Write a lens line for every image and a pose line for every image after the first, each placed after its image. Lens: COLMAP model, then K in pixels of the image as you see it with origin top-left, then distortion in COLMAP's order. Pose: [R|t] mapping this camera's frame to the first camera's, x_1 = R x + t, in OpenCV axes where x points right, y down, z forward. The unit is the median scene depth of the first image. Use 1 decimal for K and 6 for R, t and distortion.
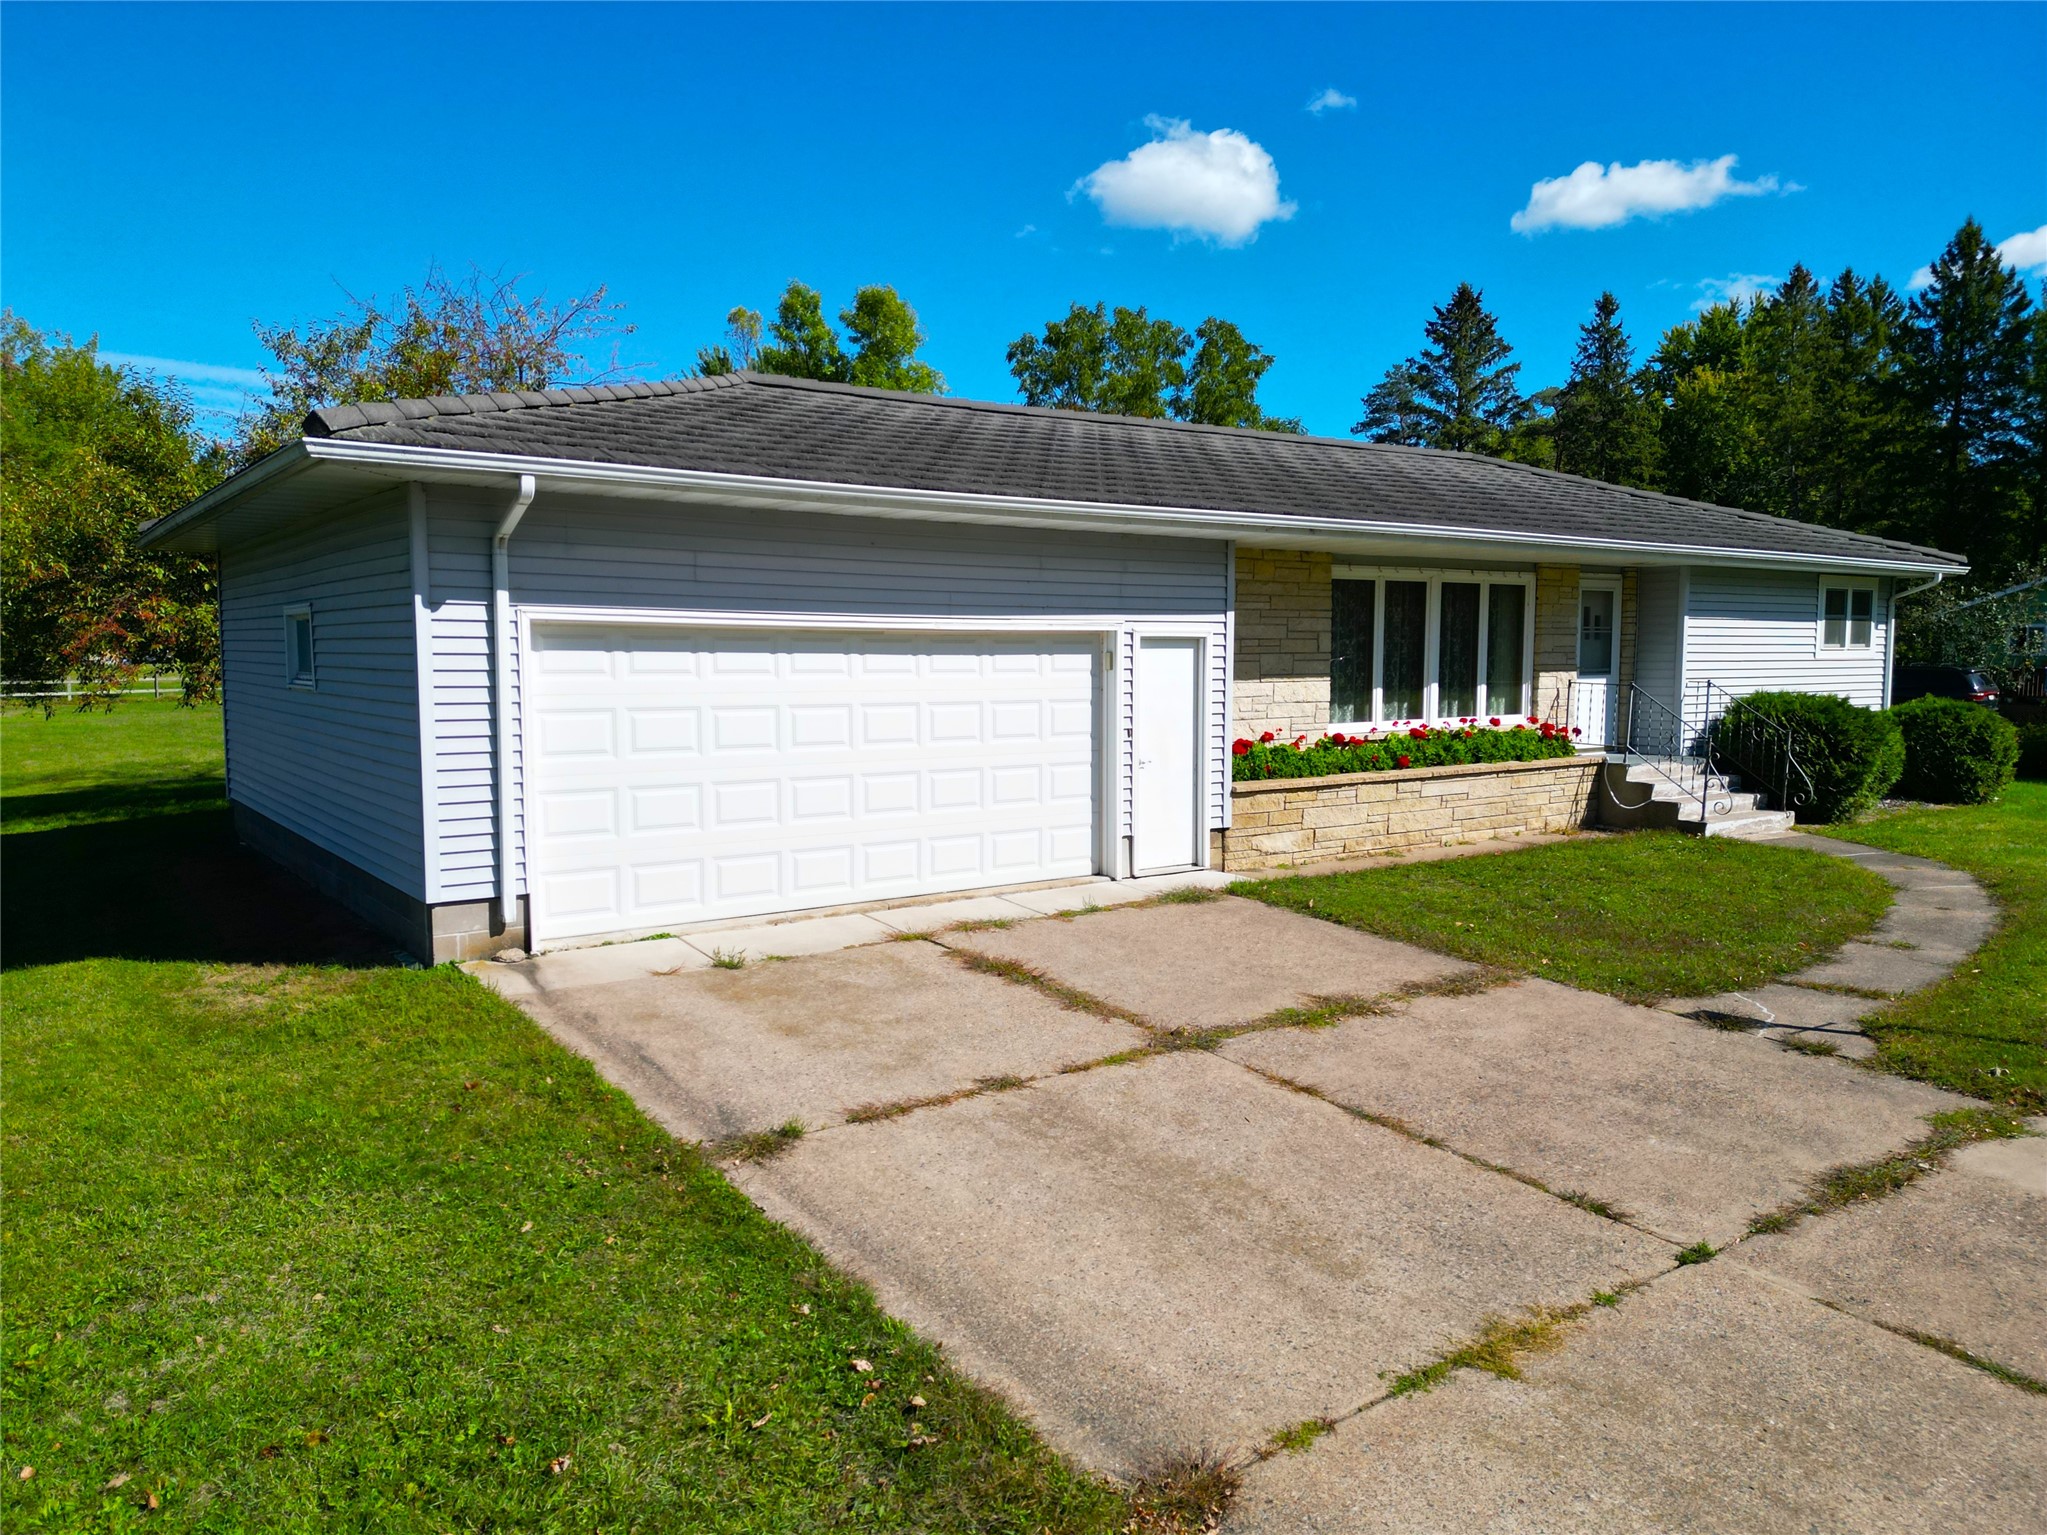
lens RADIAL K [[1437.7, 0, 1017.2], [0, 1437.7, 766.8], [0, 0, 1]] dist [0.106053, -0.119376]
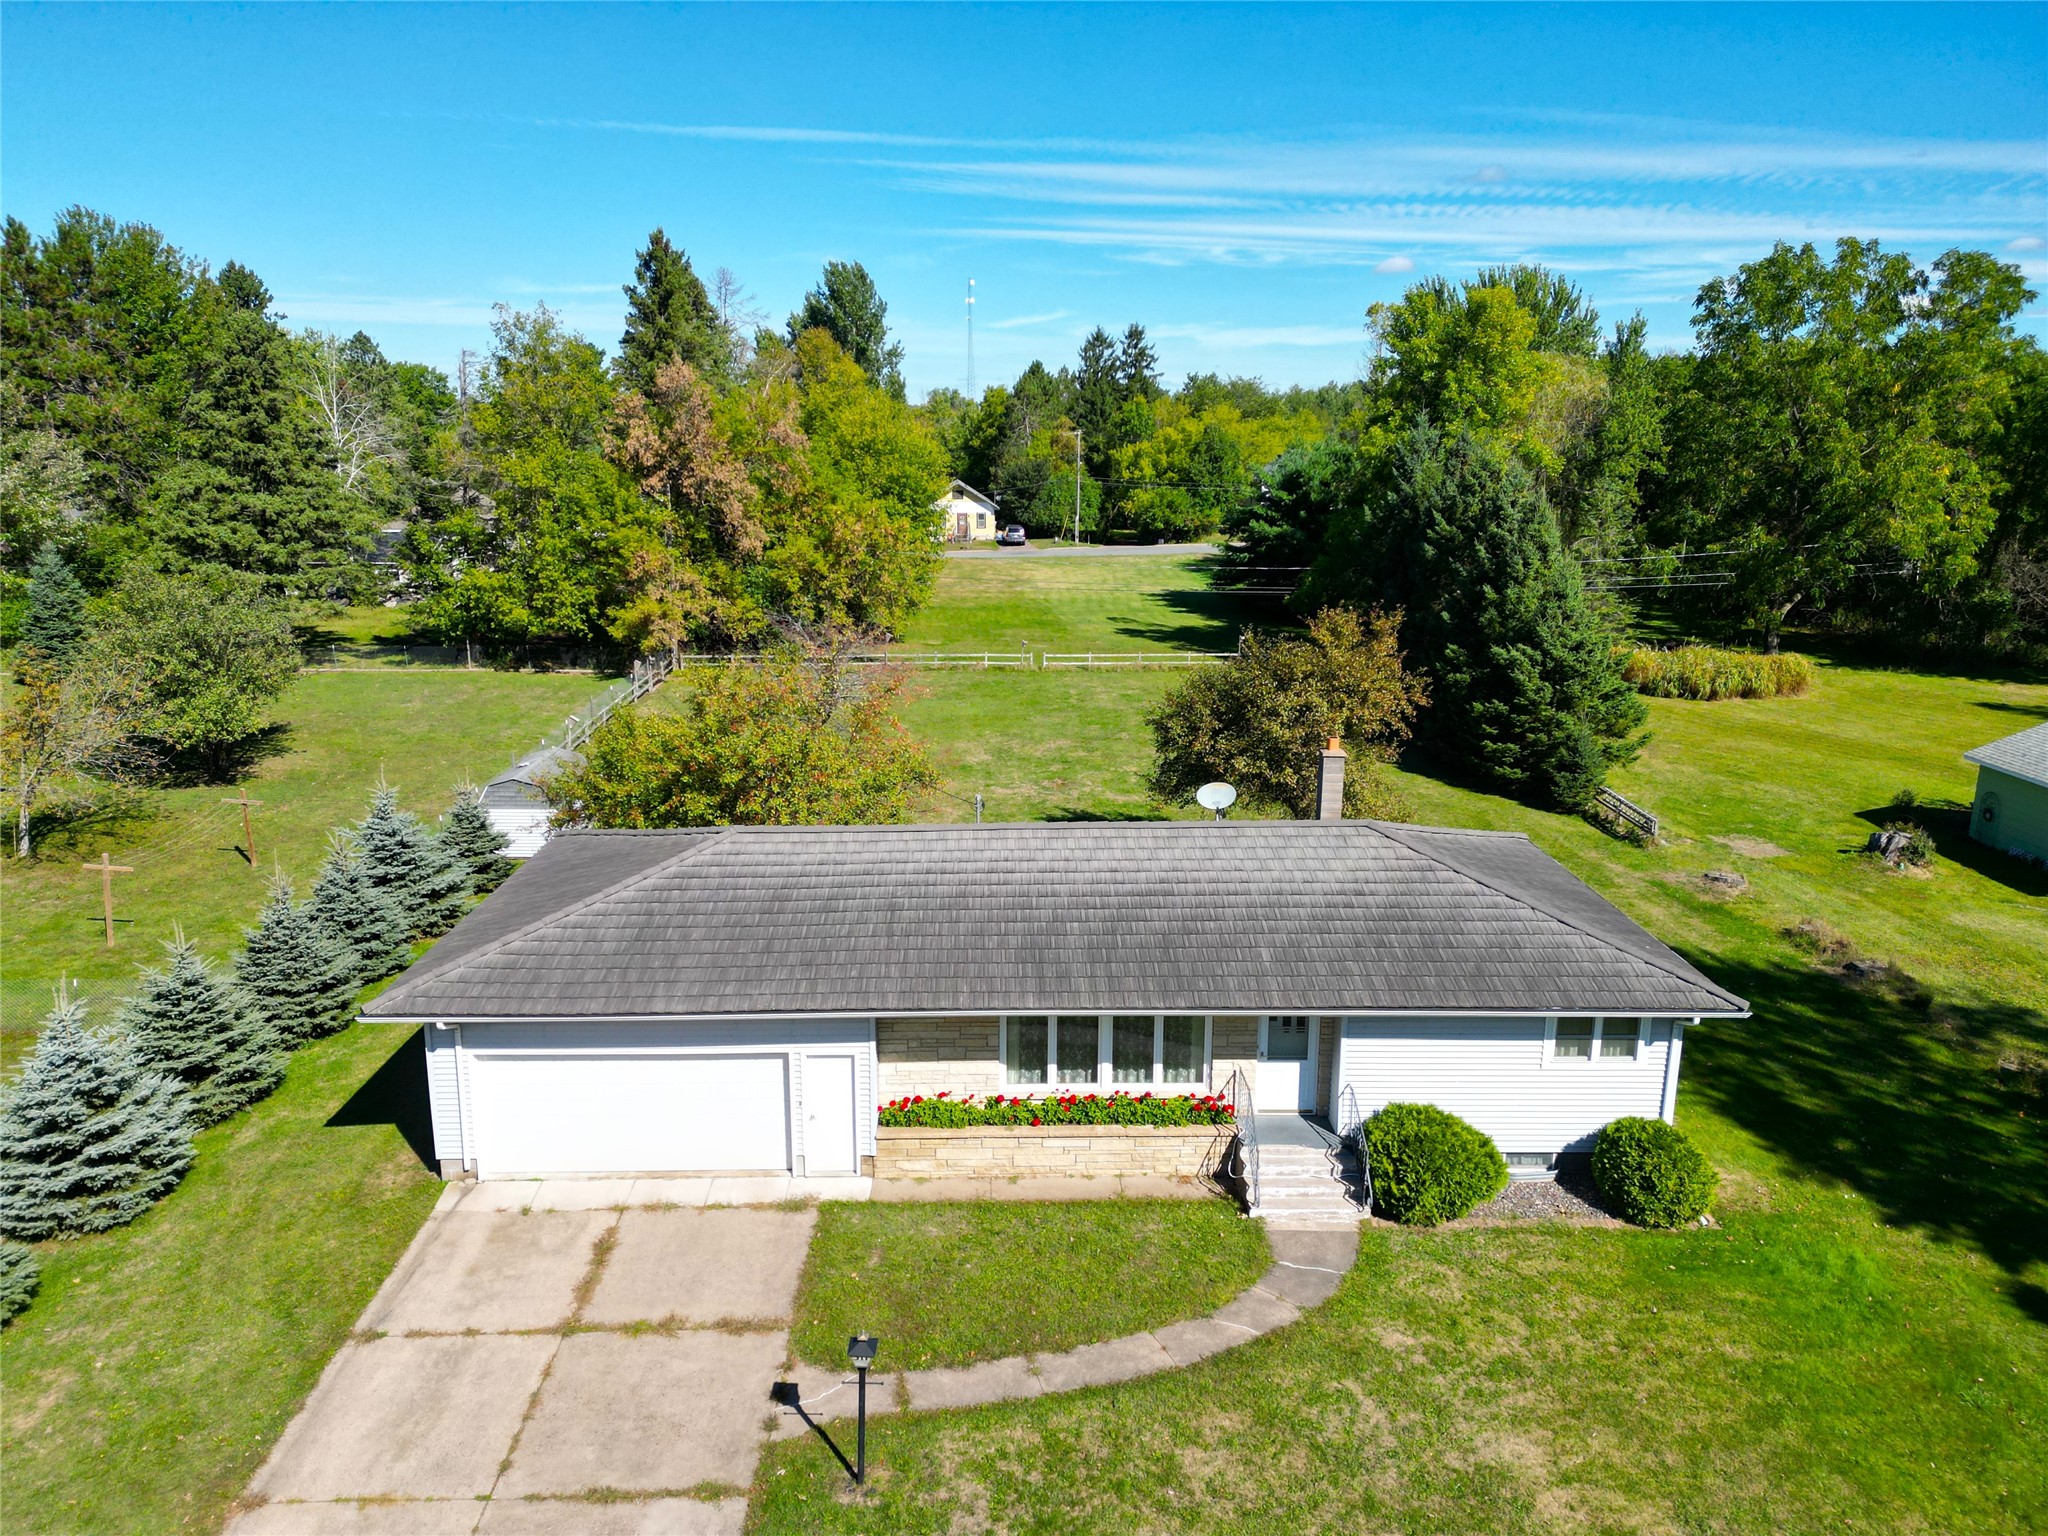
lens RADIAL K [[1424.2, 0, 1019.9], [0, 1424.2, 759.1], [0, 0, 1]] dist [0.083636, -0.074830]
pose [[0.816898, 0.134871, -0.560792, 1.056297], [-0.050456, 0.985259, 0.163458, -0.638580], [0.574571, -0.105233, 0.811661, -0.239927]]
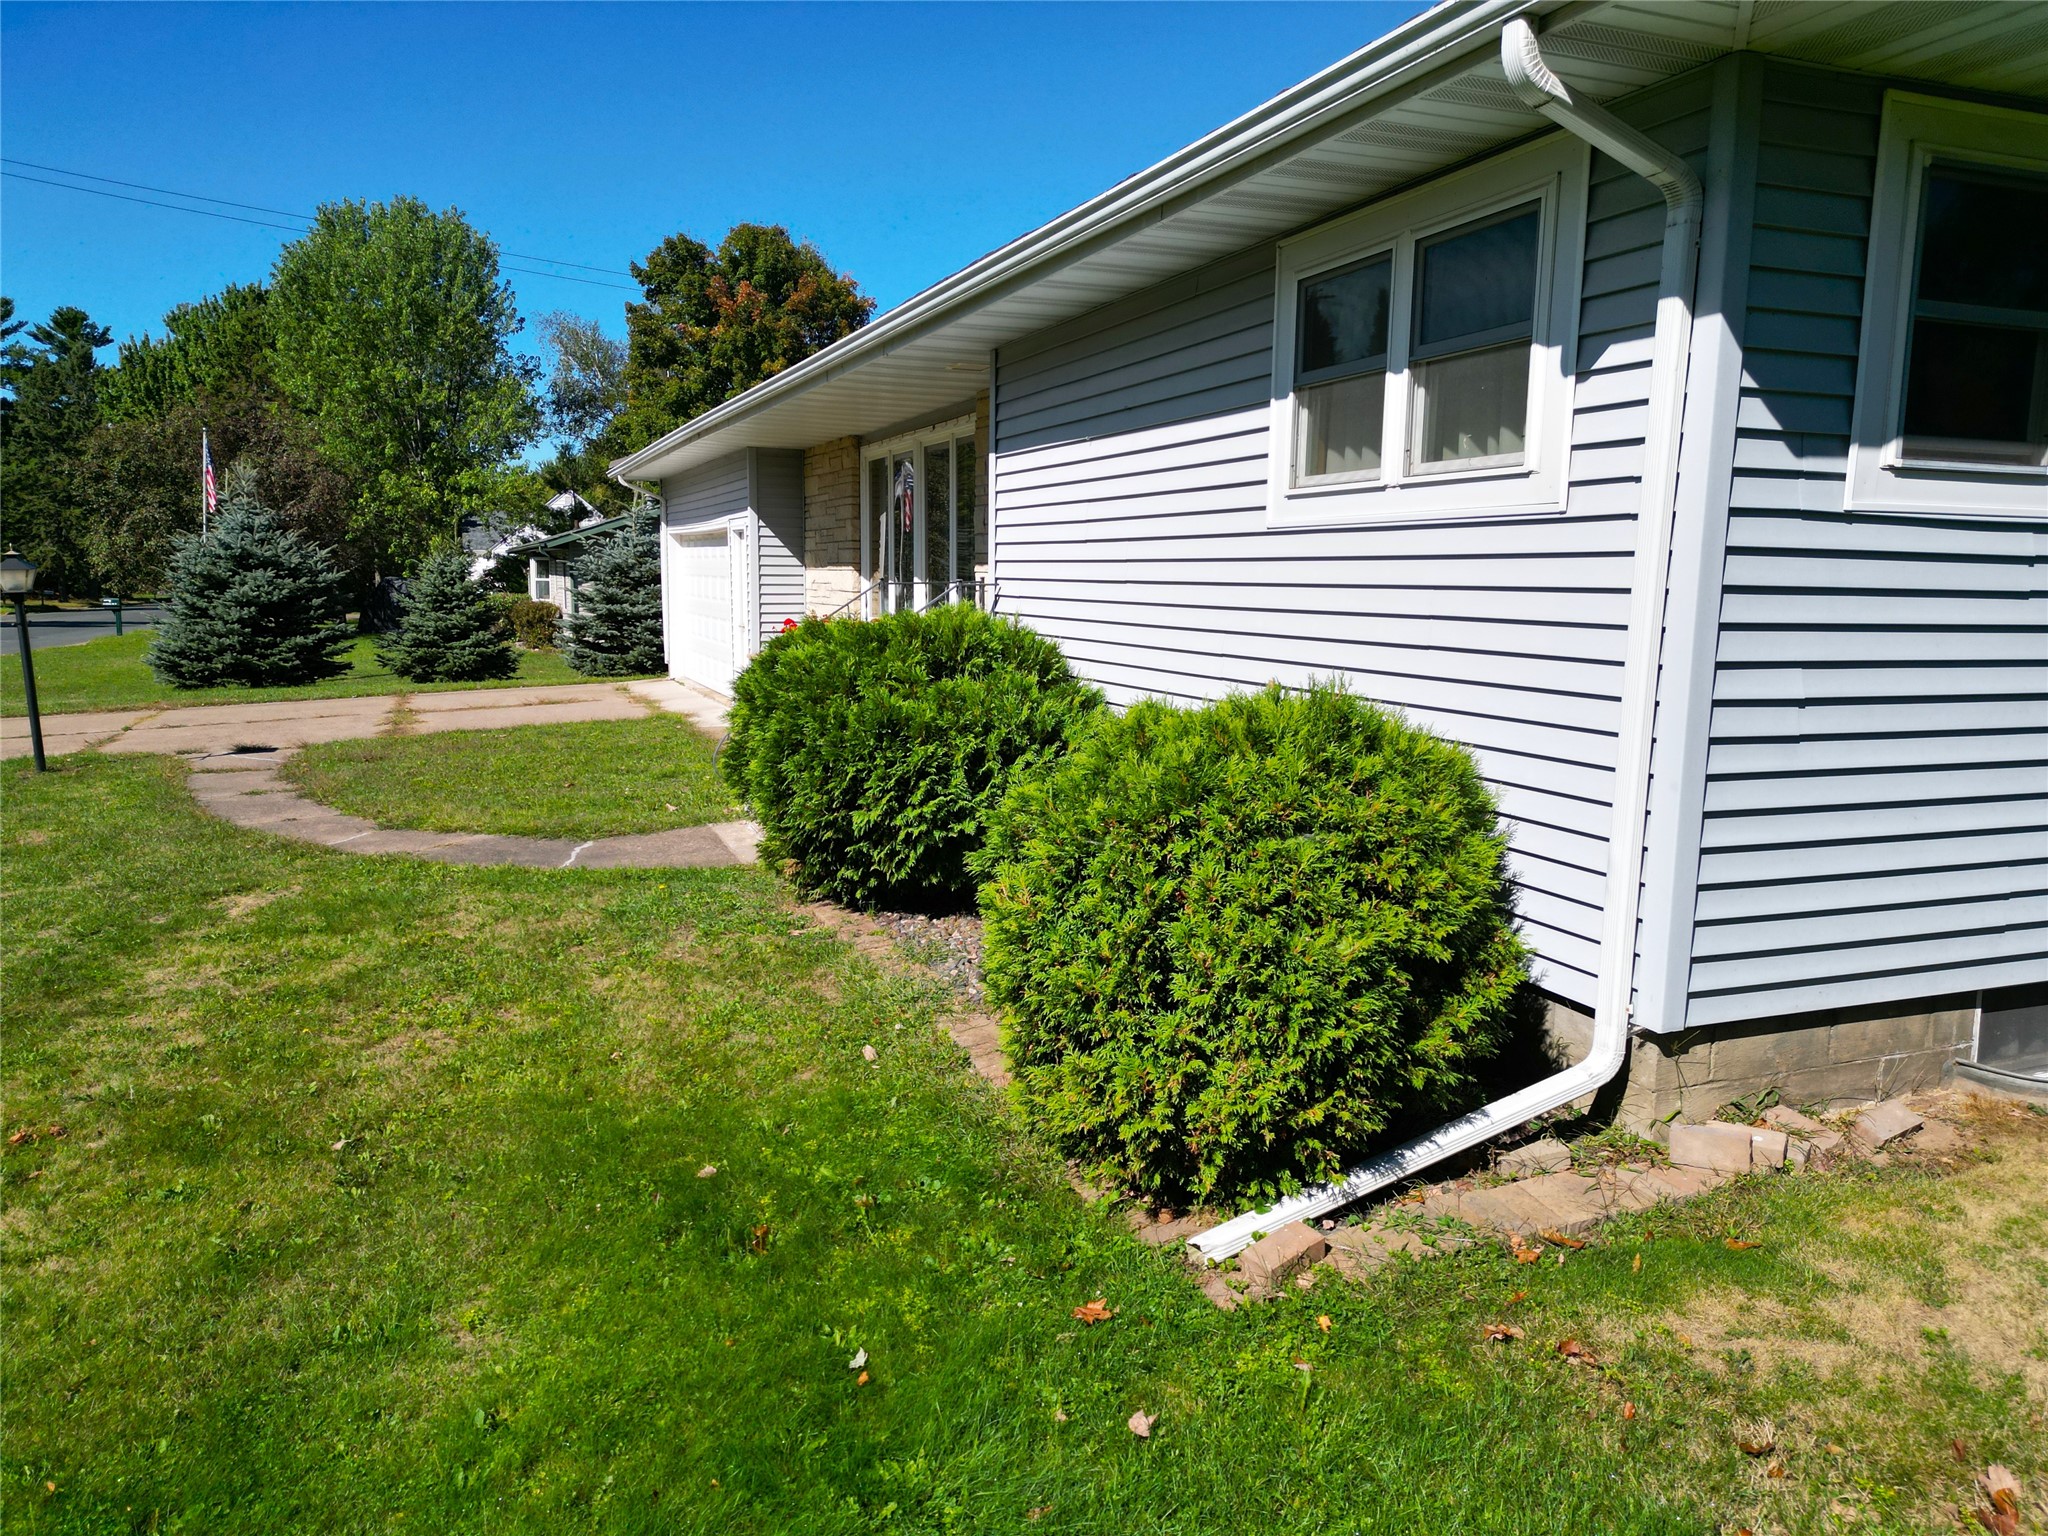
lens RADIAL K [[1438.4, 0, 1017.7], [0, 1438.4, 767.3], [0, 0, 1]] dist [0.106053, -0.119376]
pose [[-0.250967, 0.123402, -0.960098, 1.101899], [-0.092436, 0.984253, 0.150669, -0.082373], [0.963572, 0.126560, -0.235608, 1.314762]]
